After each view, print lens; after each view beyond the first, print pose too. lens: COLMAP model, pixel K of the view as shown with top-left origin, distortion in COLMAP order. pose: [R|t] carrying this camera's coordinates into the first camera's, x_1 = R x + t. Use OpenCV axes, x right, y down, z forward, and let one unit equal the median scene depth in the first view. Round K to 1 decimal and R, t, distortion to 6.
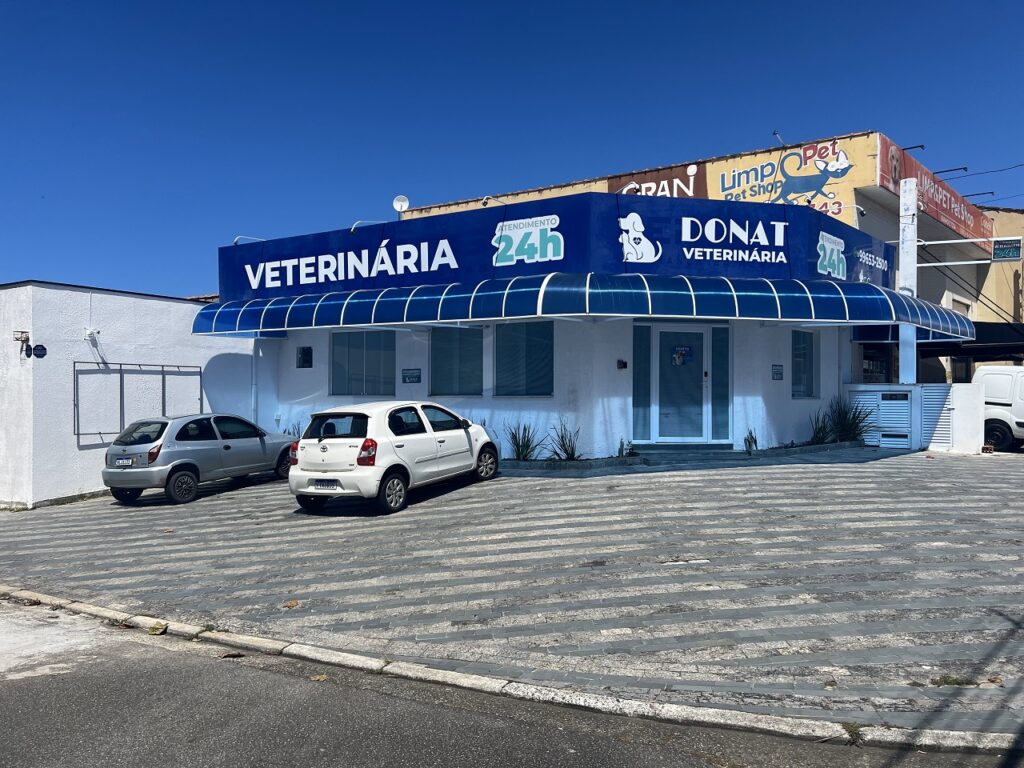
lens RADIAL K [[757.5, 0, 512.0], [0, 757.5, 384.0], [0, 0, 1]] dist [0.071370, -0.072040]
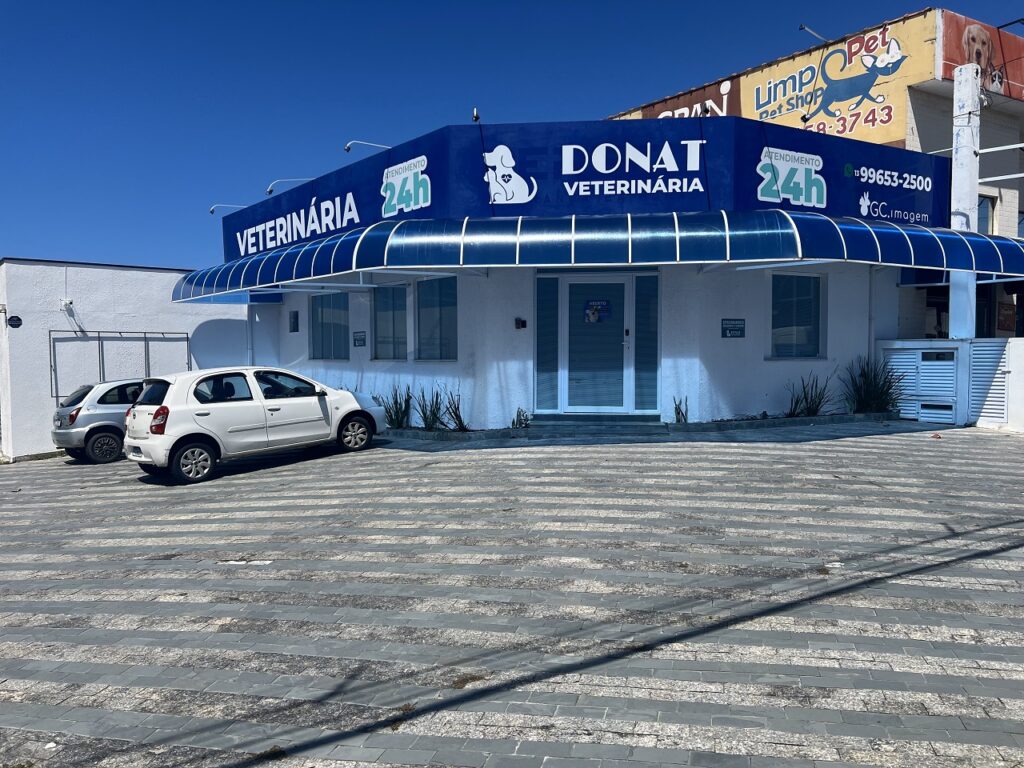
lens RADIAL K [[757.5, 0, 512.0], [0, 757.5, 384.0], [0, 0, 1]] dist [0.071370, -0.072040]
pose [[0.950116, 0.003752, -0.311873, 0.404748], [0.012550, 0.998658, 0.050249, 0.000268], [0.311643, -0.051657, 0.948794, 0.162782]]
